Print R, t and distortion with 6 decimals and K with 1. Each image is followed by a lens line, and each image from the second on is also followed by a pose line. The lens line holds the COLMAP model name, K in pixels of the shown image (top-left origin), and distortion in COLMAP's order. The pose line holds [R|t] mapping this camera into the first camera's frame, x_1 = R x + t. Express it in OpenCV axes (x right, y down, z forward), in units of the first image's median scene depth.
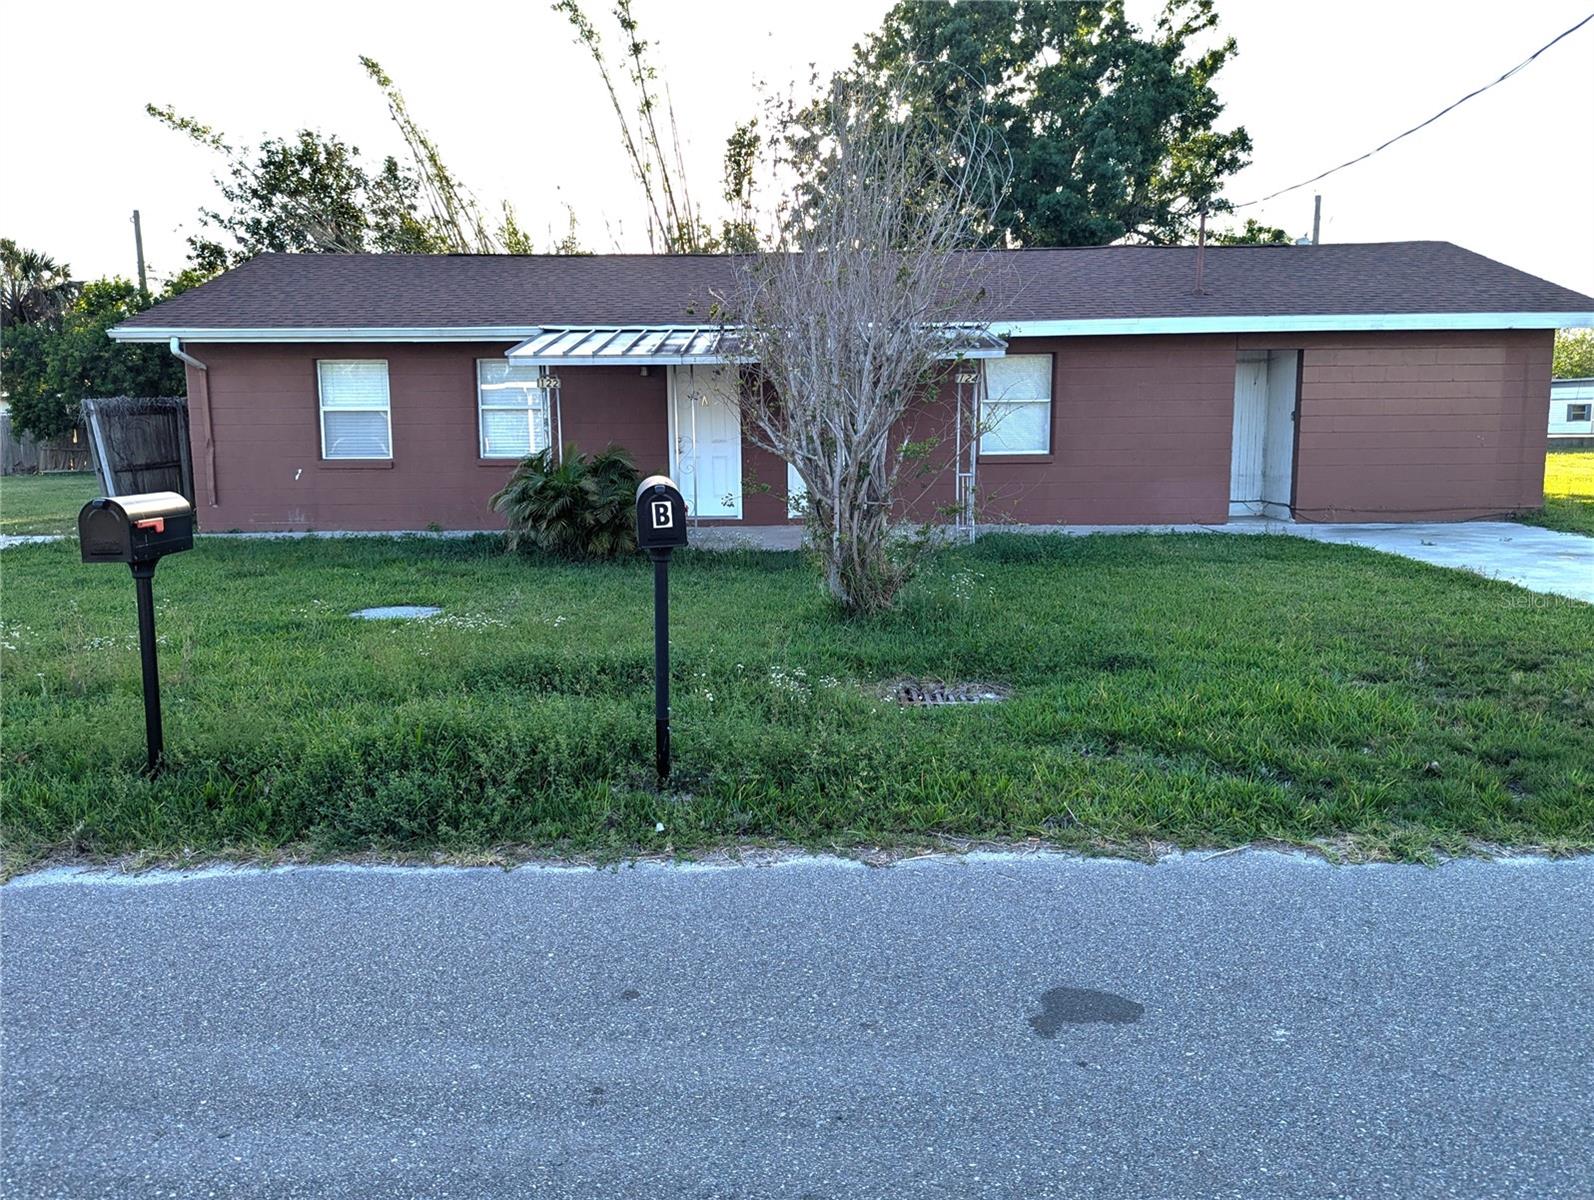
lens RADIAL K [[1177.3, 0, 797.0], [0, 1177.3, 600.0], [0, 0, 1]] dist [0.066846, -0.060824]
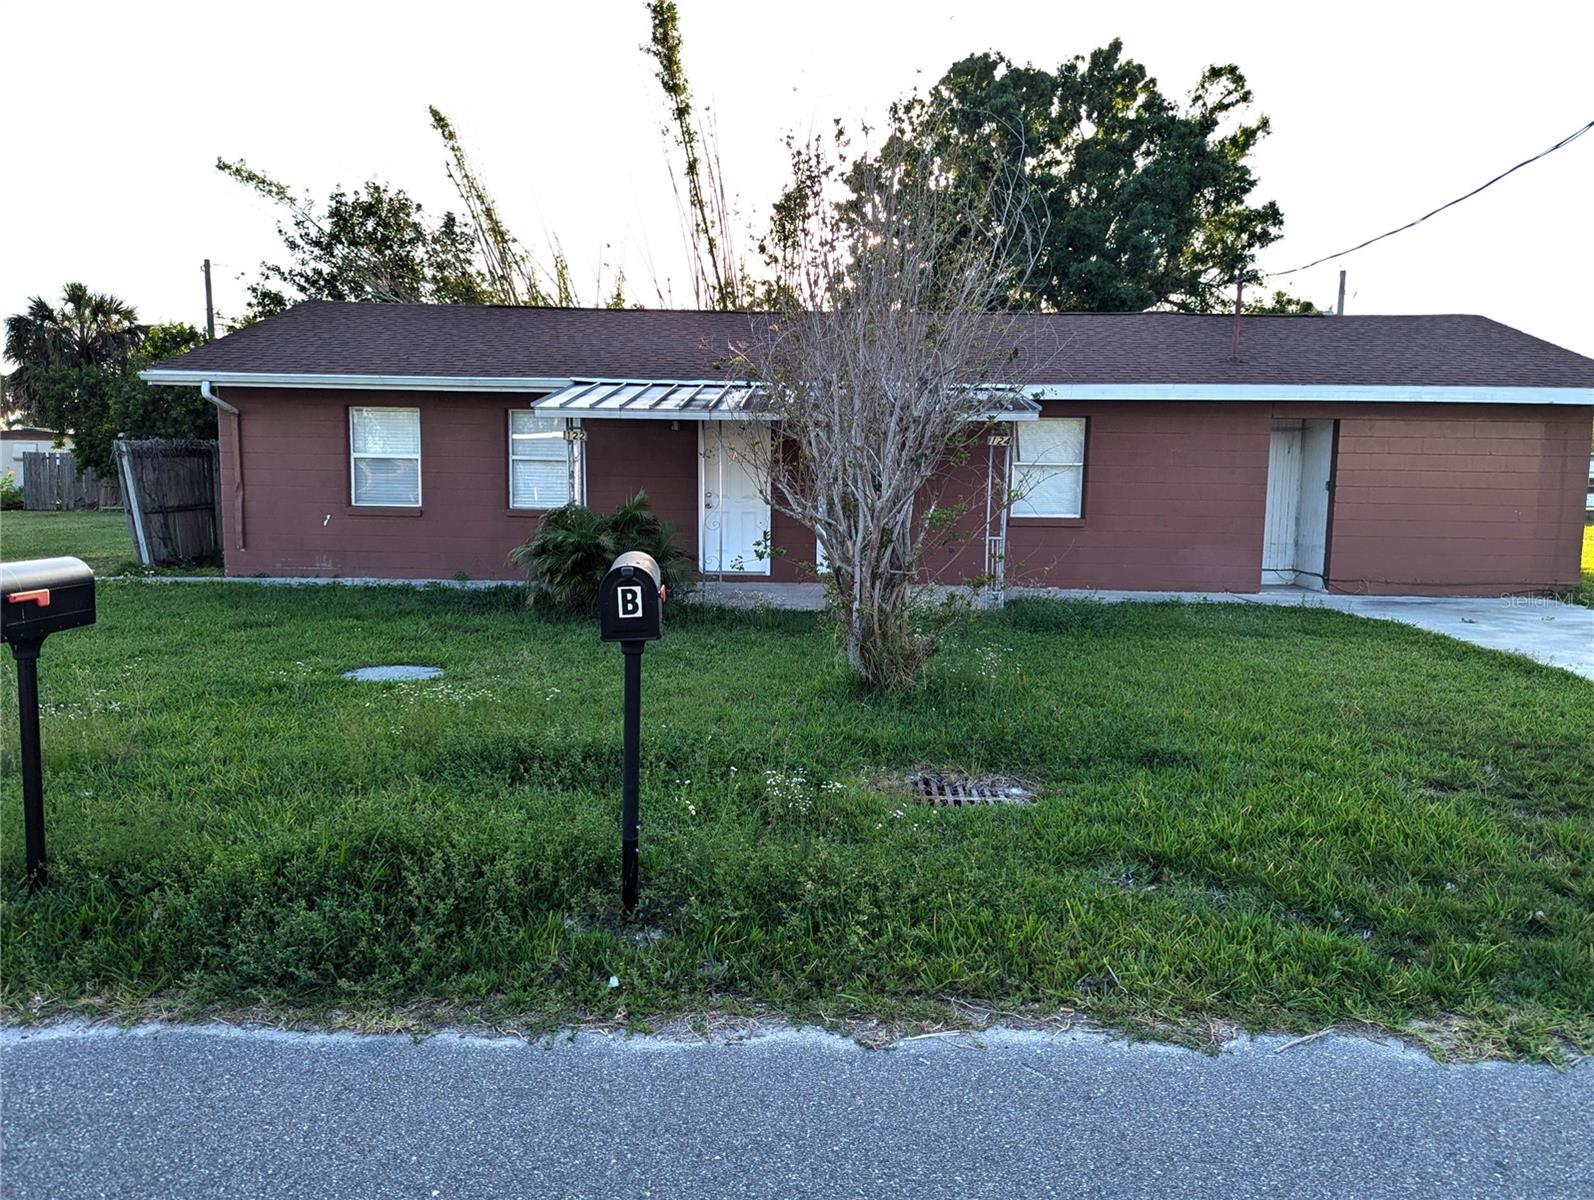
lens RADIAL K [[1152.8, 0, 821.9], [0, 1152.8, 622.8], [0, 0, 1]] dist [0.068812, -0.070584]
pose [[0.999673, 0.024757, -0.006364, 0.017645], [-0.024903, 0.999400, -0.024080, -0.026481], [0.005764, 0.024230, 0.999690, 0.115601]]
